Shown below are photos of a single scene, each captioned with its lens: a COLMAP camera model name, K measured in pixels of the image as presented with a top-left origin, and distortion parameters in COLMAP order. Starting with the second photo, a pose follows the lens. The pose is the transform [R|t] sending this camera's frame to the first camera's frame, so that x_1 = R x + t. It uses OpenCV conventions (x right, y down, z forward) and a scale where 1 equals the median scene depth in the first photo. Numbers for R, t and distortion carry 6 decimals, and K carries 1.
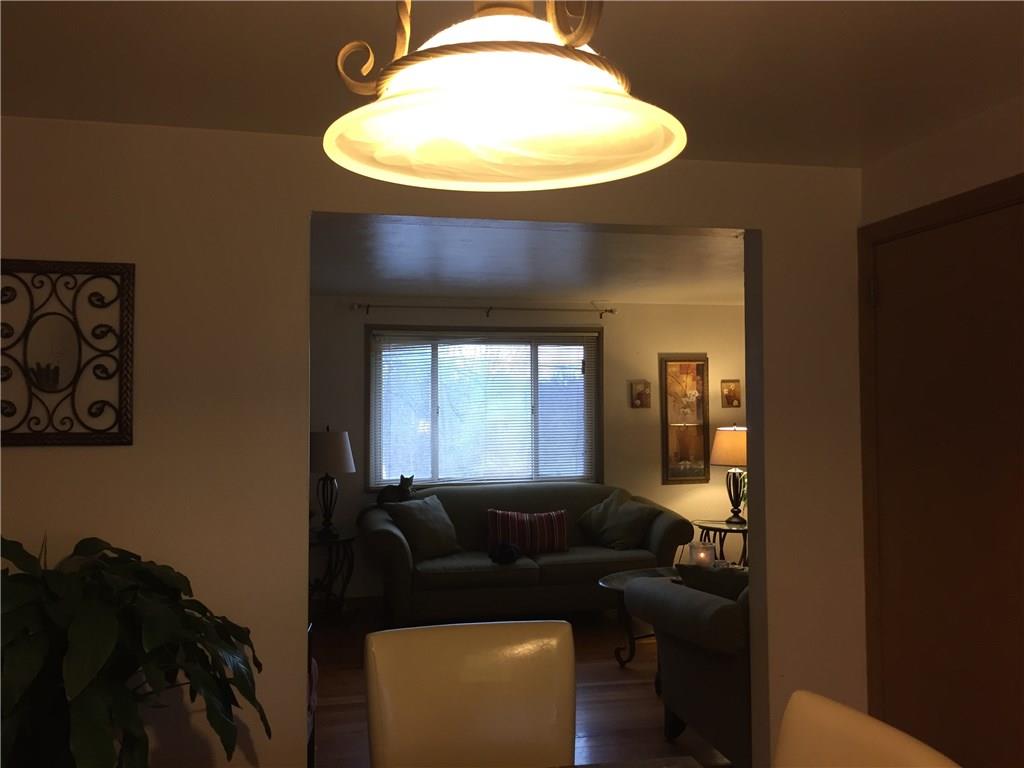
lens RADIAL K [[883.8, 0, 509.4], [0, 883.8, 380.9], [0, 0, 1]] dist [0.077994, -0.102680]
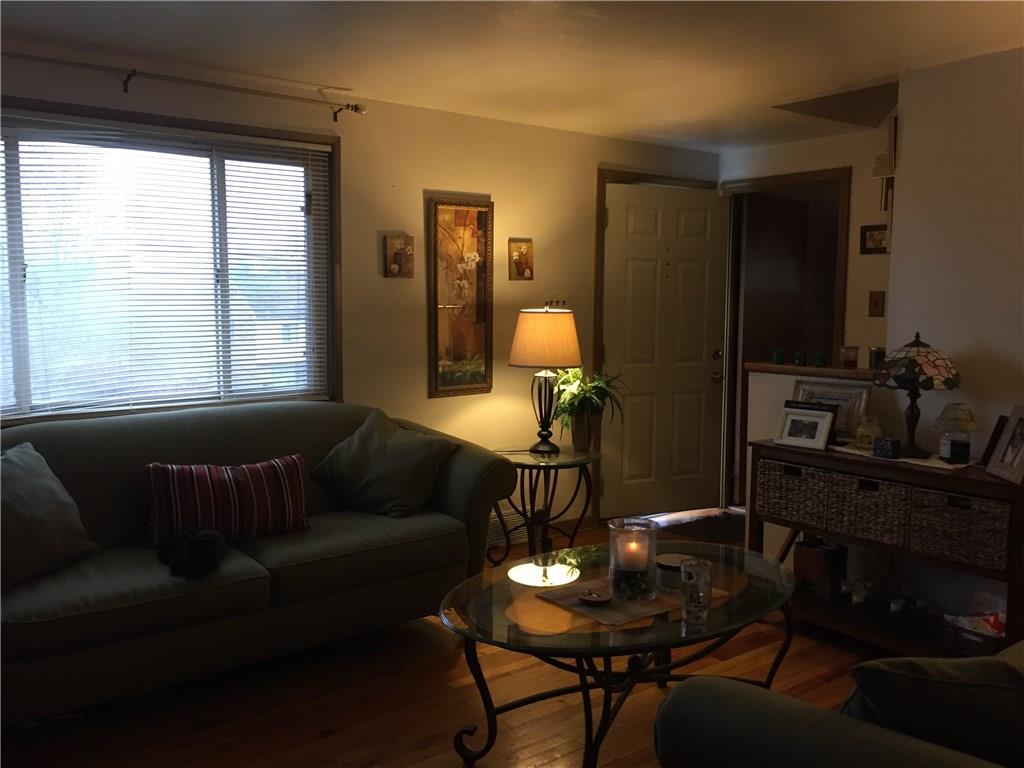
lens RADIAL K [[883.8, 0, 509.4], [0, 883.8, 380.9], [0, 0, 1]] dist [0.077994, -0.102680]
pose [[0.904314, -0.029488, 0.425848, -0.048136], [-0.023306, 0.992712, 0.118234, 0.027417], [-0.426231, -0.116846, 0.897036, 0.400696]]
